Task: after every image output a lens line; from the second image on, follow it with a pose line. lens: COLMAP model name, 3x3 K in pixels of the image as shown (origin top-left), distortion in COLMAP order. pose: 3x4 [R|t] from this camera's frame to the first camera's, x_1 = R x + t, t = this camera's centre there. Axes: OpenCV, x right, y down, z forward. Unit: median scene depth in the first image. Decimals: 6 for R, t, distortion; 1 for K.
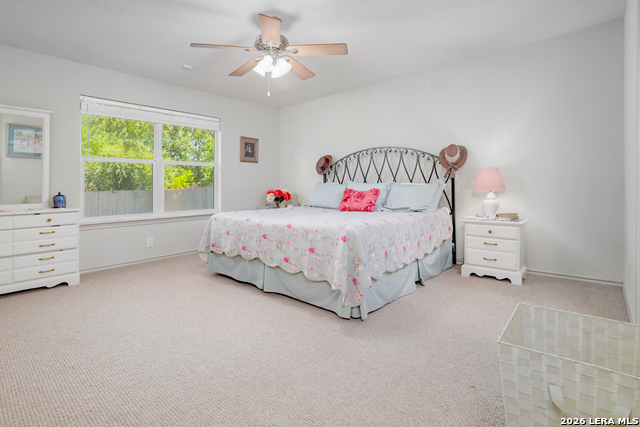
lens RADIAL K [[312.9, 0, 319.5], [0, 312.9, 189.8], [0, 0, 1]] dist [-0.004531, -0.000376]
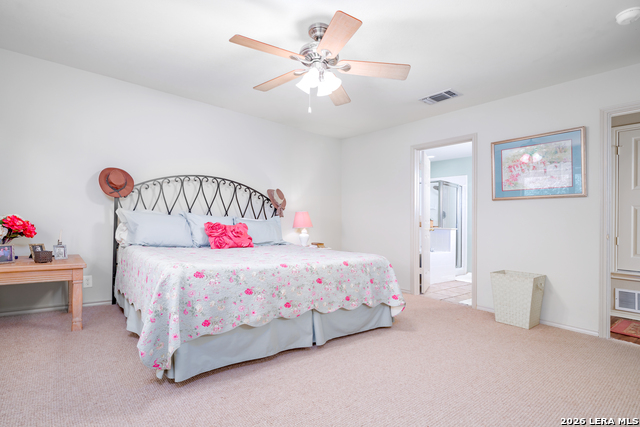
lens RADIAL K [[312.9, 0, 319.1], [0, 312.9, 214.3], [0, 0, 1]] dist [-0.004531, -0.000376]
pose [[0.169906, 0.051920, 0.984092, -1.003049], [-0.031170, 0.998395, -0.047293, 0.009777], [-0.984967, -0.022639, 0.171252, 0.848247]]
